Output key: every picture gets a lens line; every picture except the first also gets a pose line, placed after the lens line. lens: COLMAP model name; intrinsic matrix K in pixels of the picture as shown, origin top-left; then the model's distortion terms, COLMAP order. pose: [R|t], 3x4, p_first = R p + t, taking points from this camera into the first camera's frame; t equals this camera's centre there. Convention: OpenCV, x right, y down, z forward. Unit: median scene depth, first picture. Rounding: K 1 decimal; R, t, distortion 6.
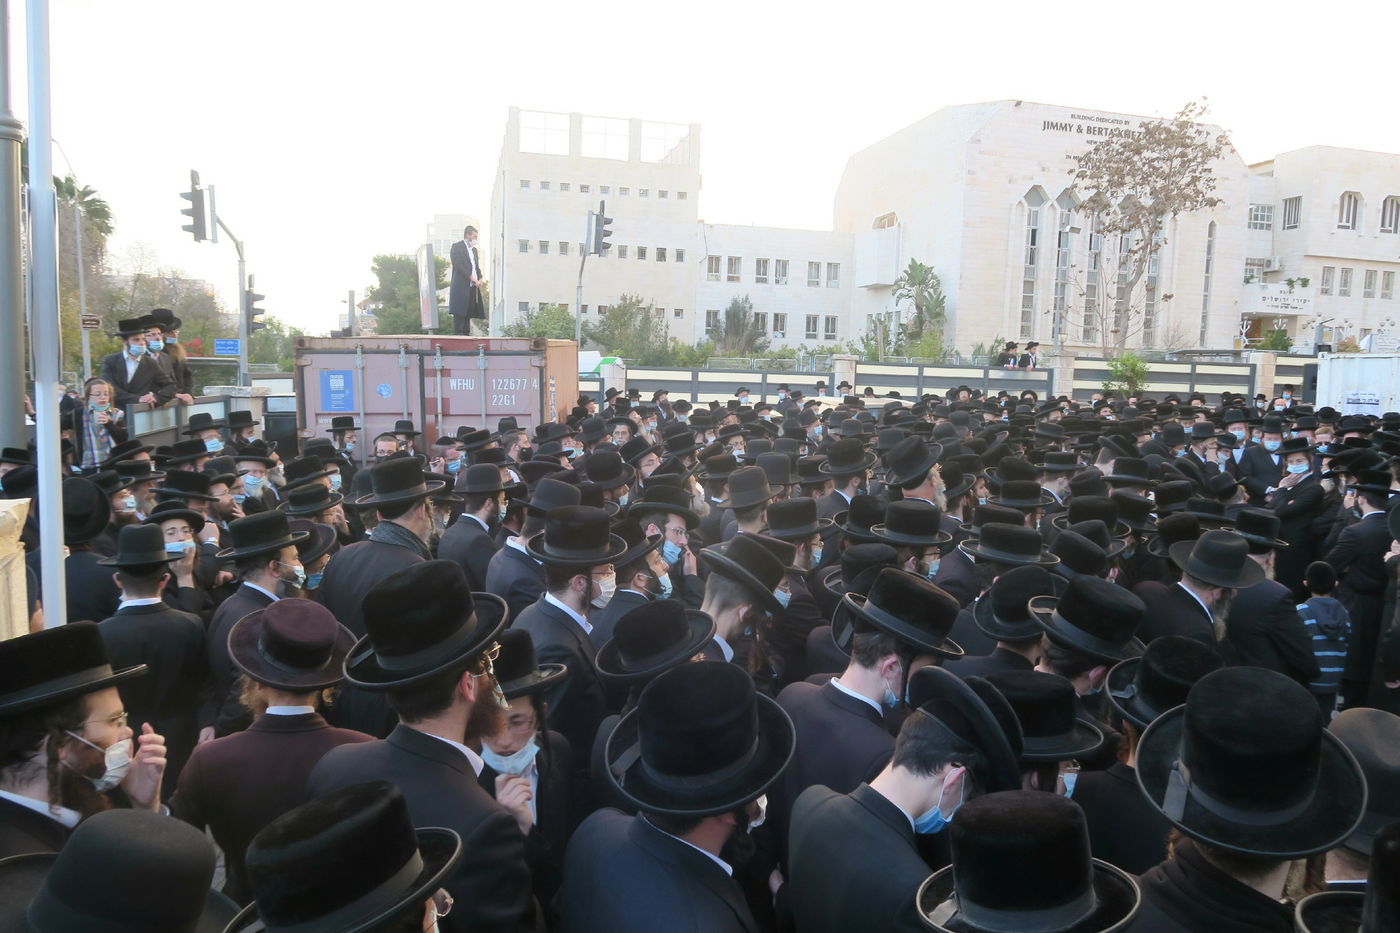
lens RADIAL K [[963.2, 0, 697.7], [0, 963.2, 461.9], [0, 0, 1]] dist [-0.026449, 0.006479]
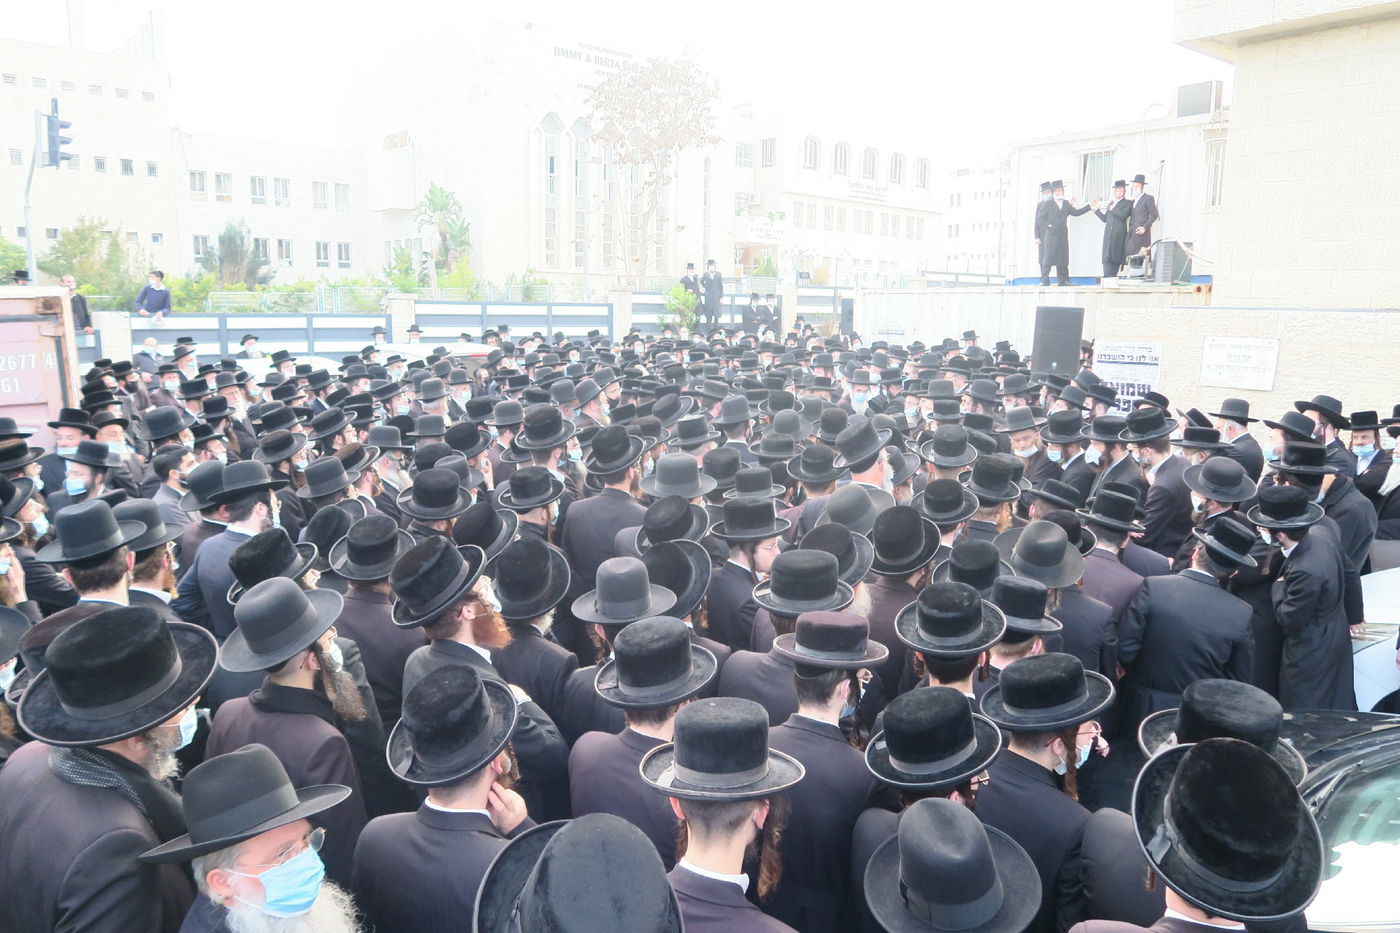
lens RADIAL K [[963.6, 0, 695.6], [0, 963.6, 462.2], [0, 0, 1]] dist [-0.025036, 0.004130]
pose [[0.879669, -0.095430, 0.465913, -0.016979], [0.059283, 0.994023, 0.091669, -0.008624], [-0.471877, -0.053018, 0.880069, 0.028371]]
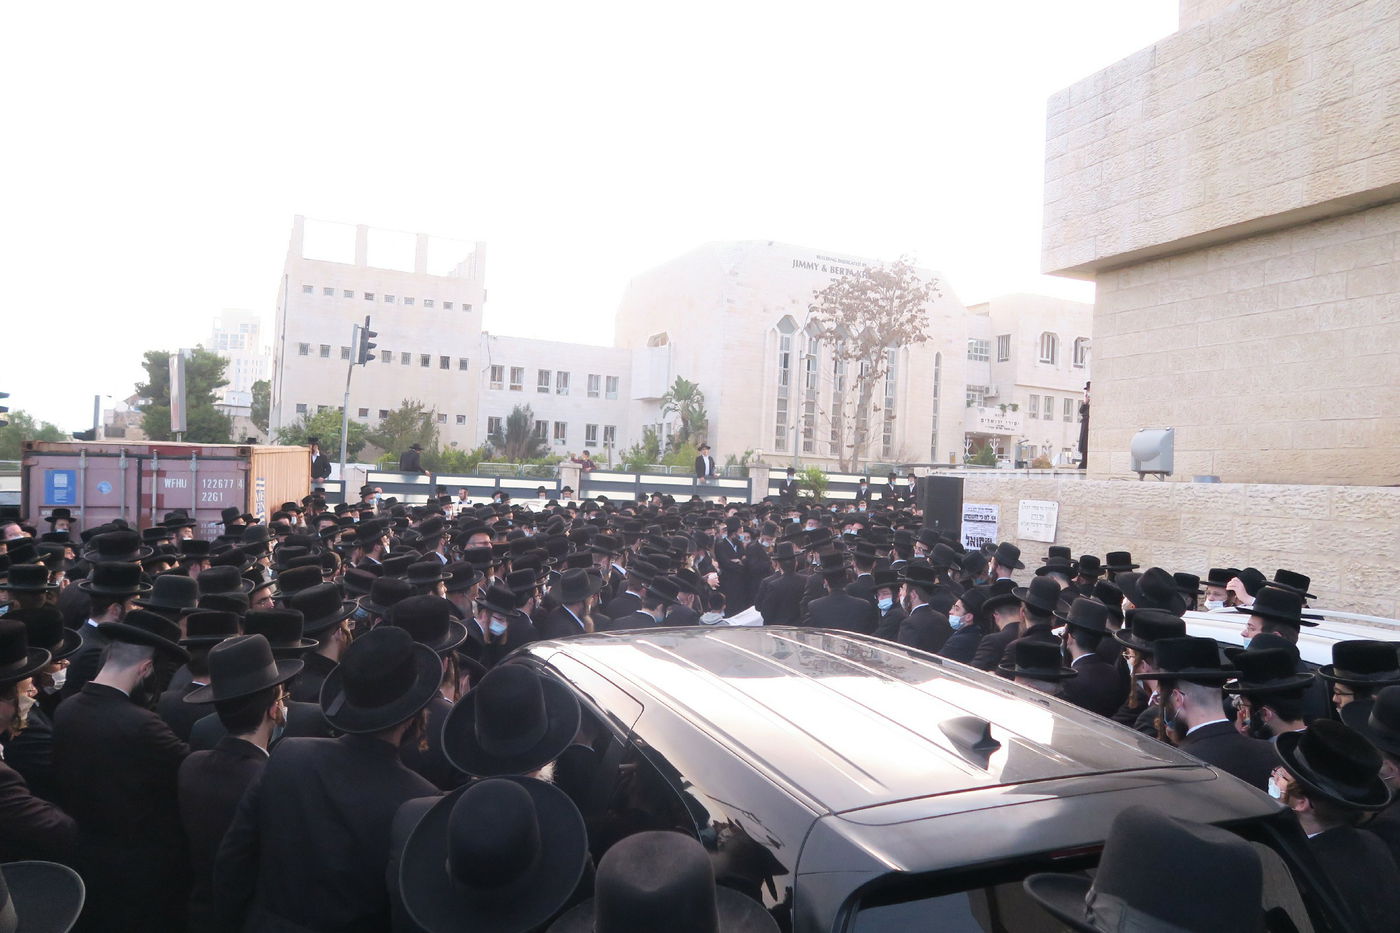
lens RADIAL K [[963.2, 0, 697.7], [0, 963.2, 461.9], [0, 0, 1]] dist [-0.026449, 0.006479]
pose [[0.979850, 0.019315, 0.198798, 0.031540], [0.002602, 0.993994, -0.109404, 0.005126], [-0.199717, 0.107717, 0.973915, -0.060030]]
